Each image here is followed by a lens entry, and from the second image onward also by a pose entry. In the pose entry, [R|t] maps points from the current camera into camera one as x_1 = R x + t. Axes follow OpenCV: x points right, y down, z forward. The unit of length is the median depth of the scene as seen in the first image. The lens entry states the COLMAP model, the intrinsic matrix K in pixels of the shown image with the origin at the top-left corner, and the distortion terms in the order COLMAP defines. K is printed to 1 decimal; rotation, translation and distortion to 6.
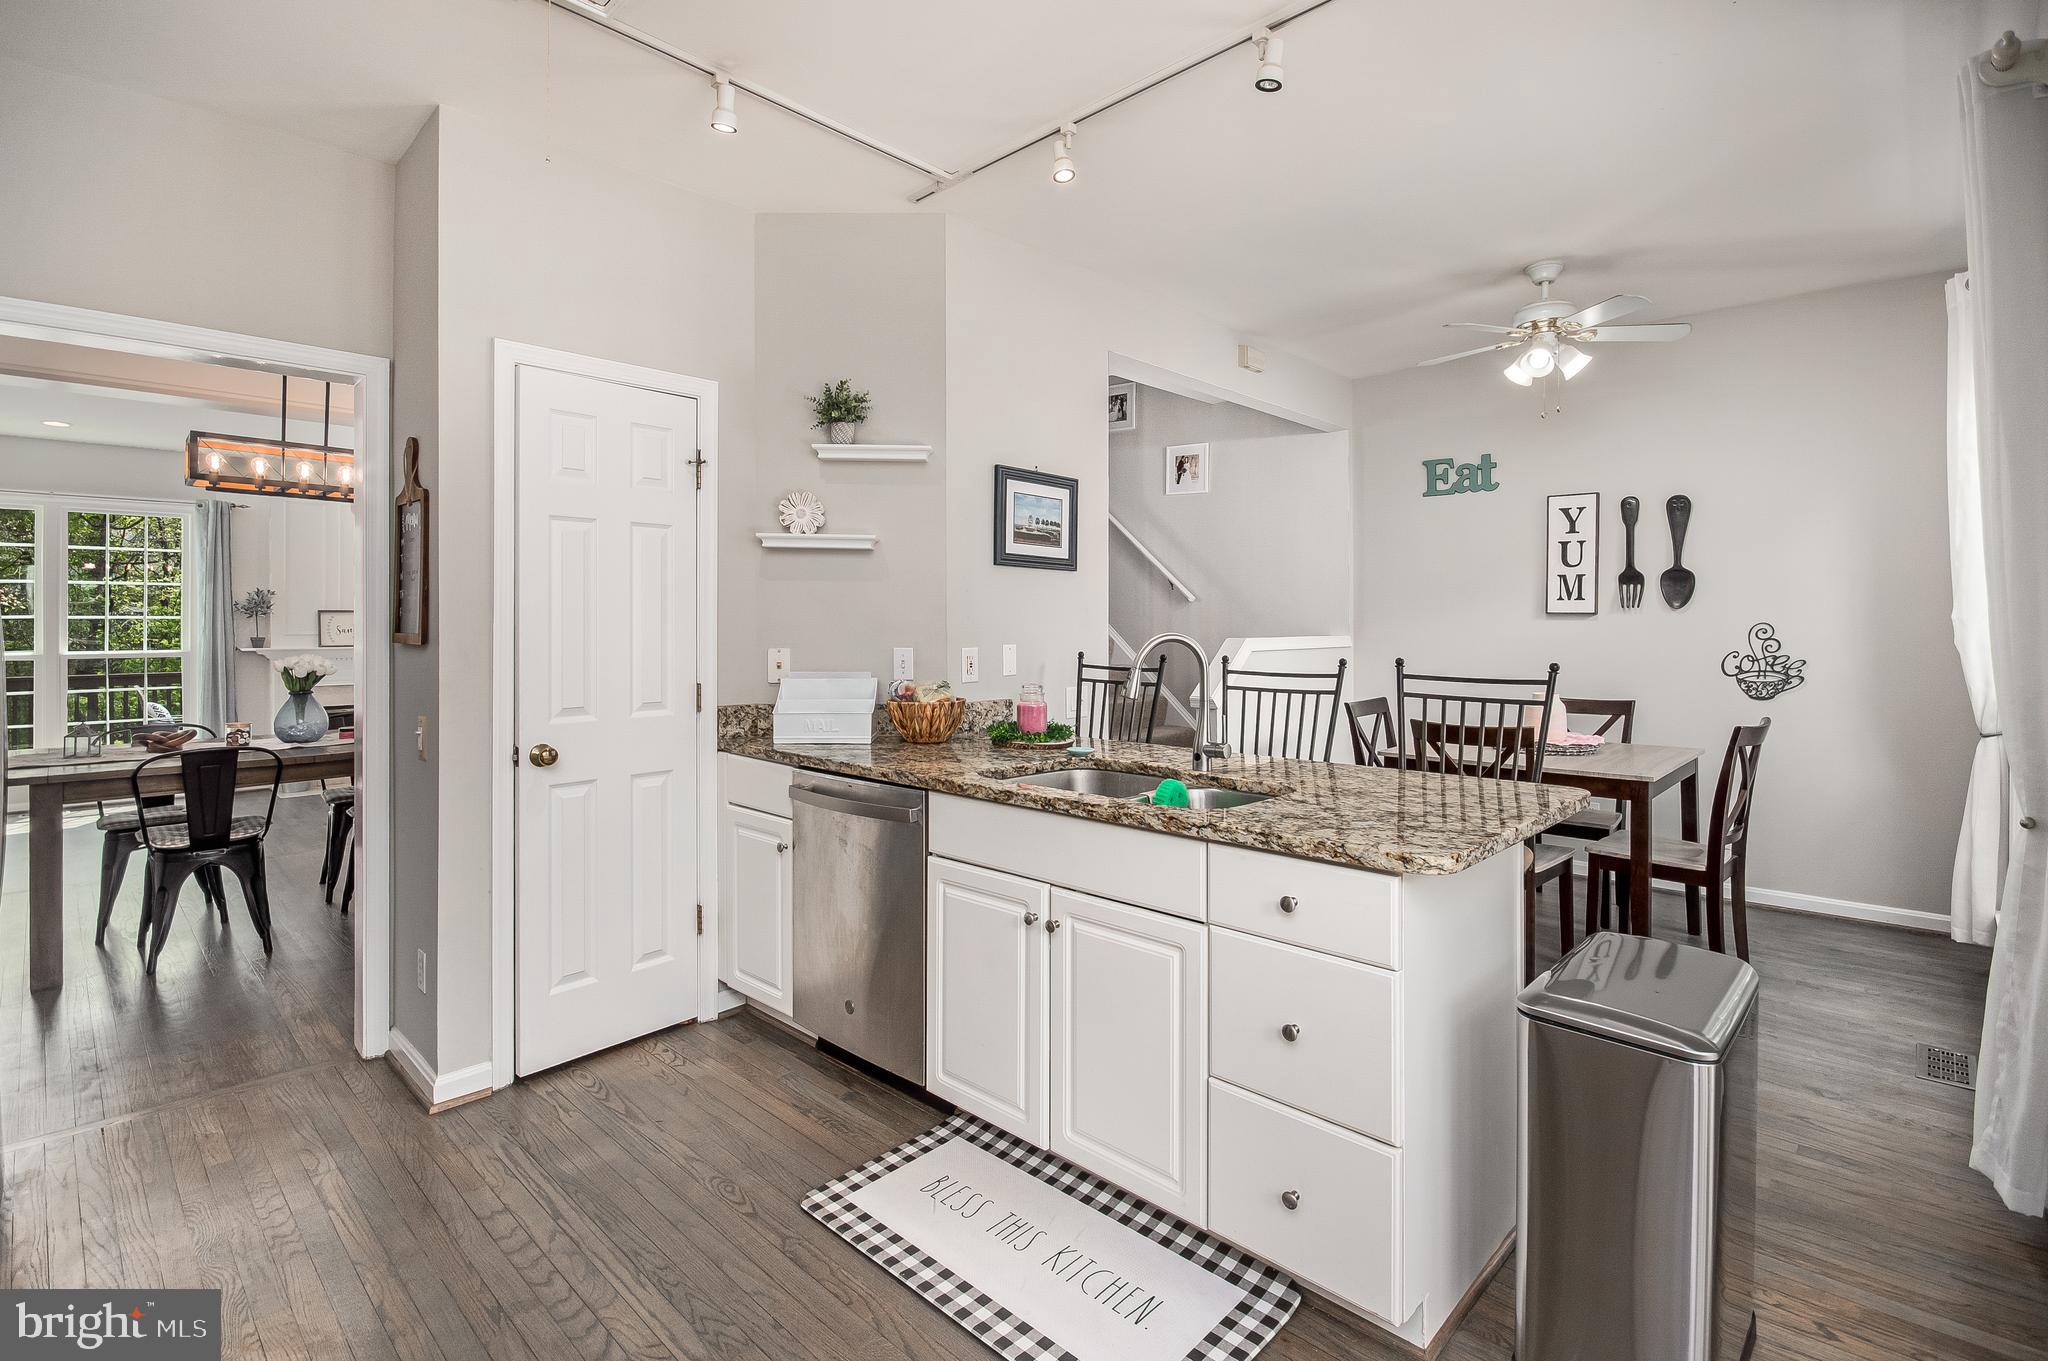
lens RADIAL K [[941.1, 0, 1026.8], [0, 941.1, 627.3], [0, 0, 1]] dist [0.000338, -0.000443]
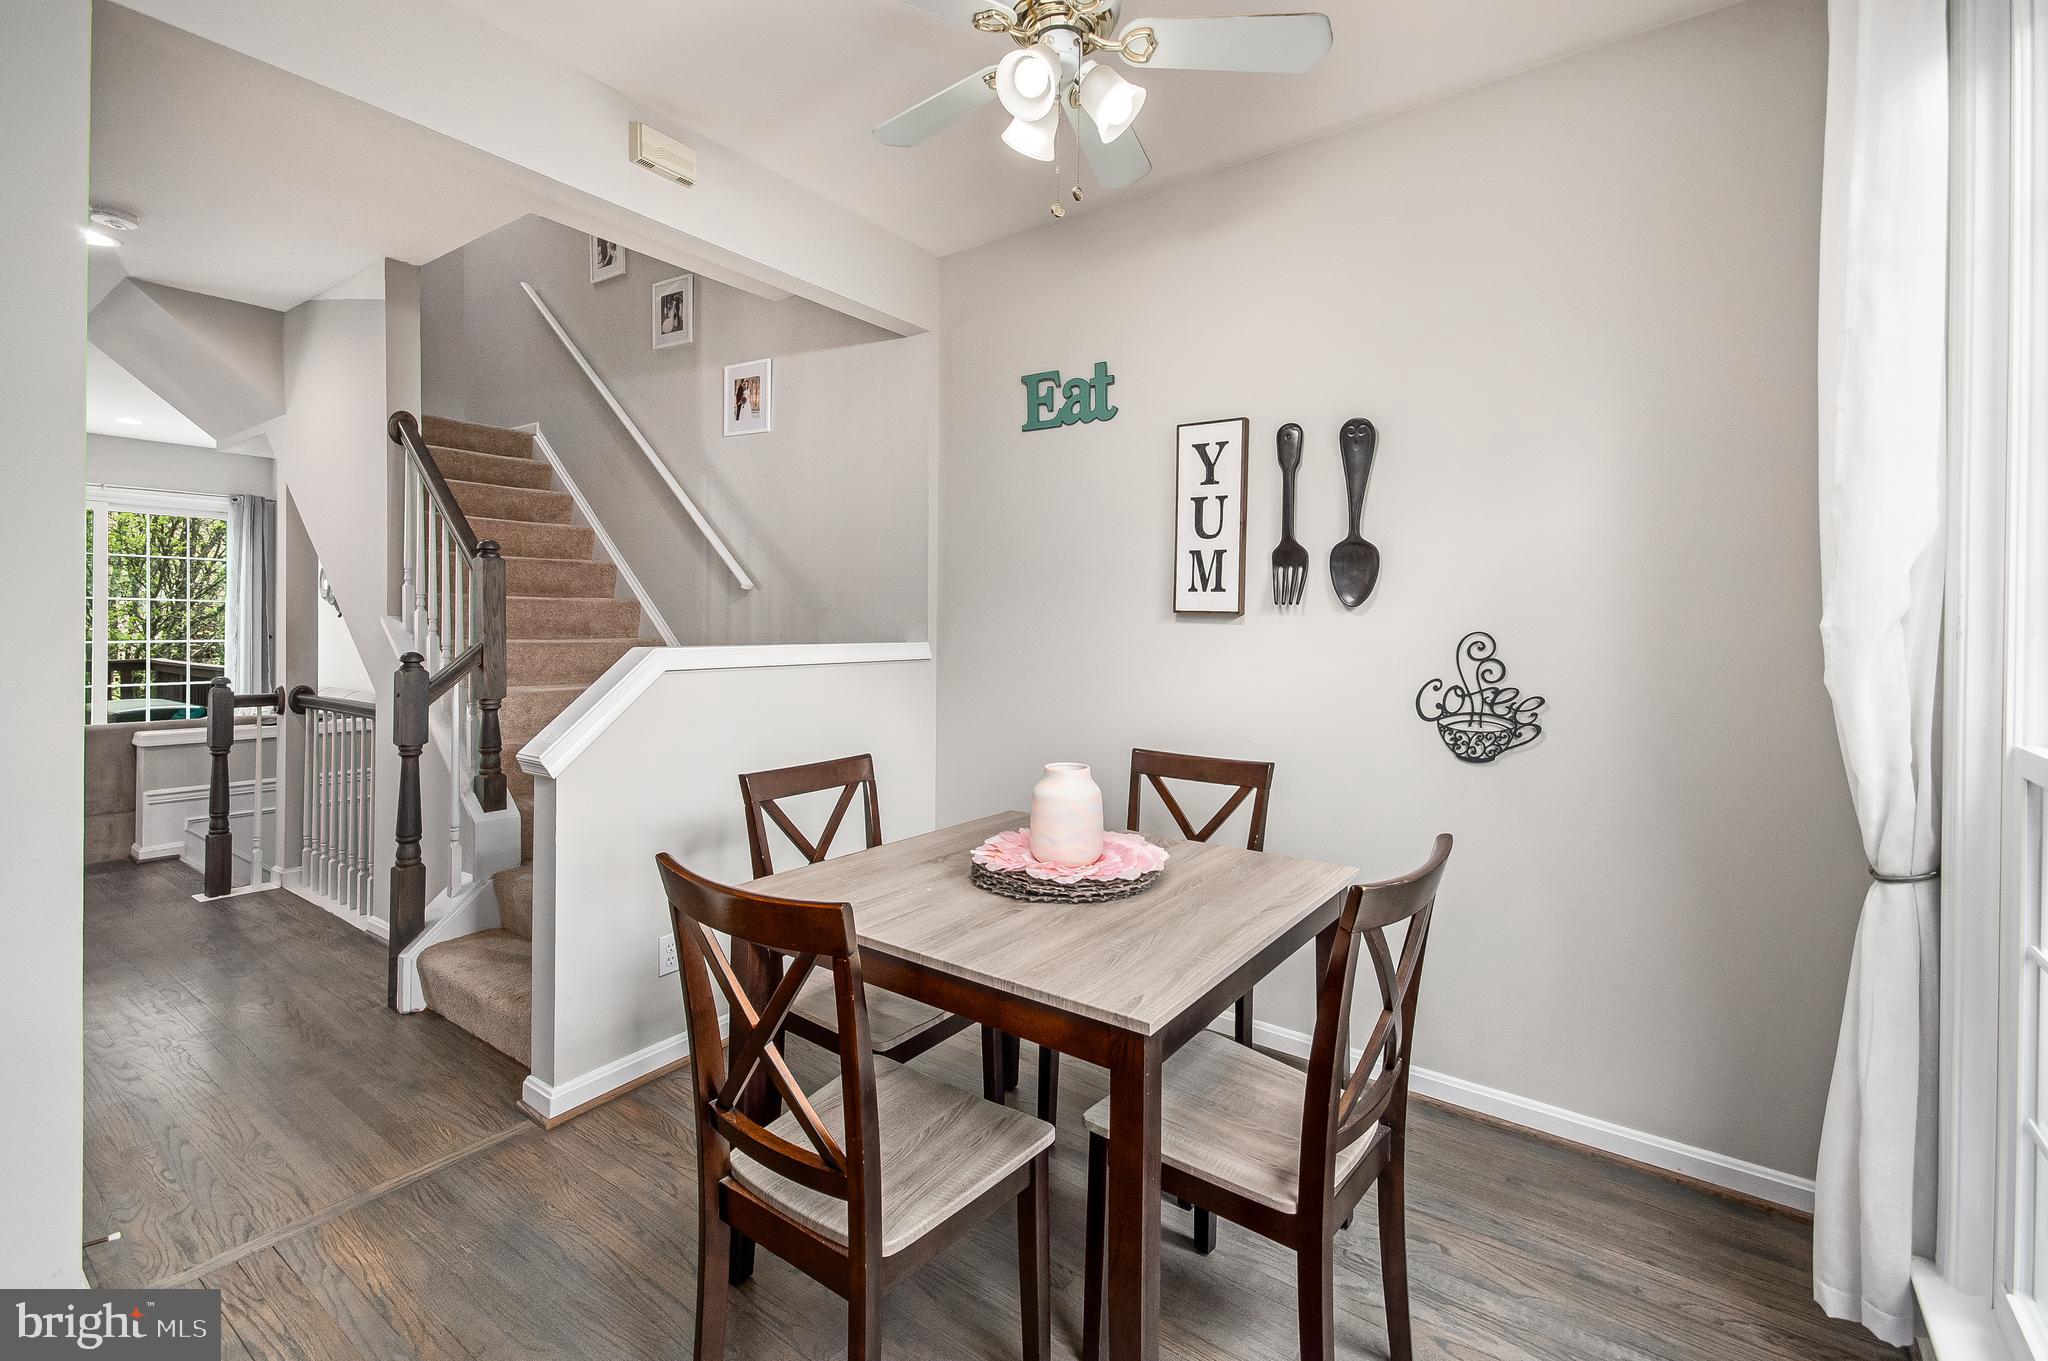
lens RADIAL K [[878.9, 0, 1025.3], [0, 878.9, 627.0], [0, 0, 1]] dist [0.022621, 0.000028]
pose [[0.991513, 0.012248, 0.129430, 0.385565], [-0.012569, 0.999920, 0.001665, -0.004655], [-0.129399, -0.003278, 0.991587, 0.438522]]
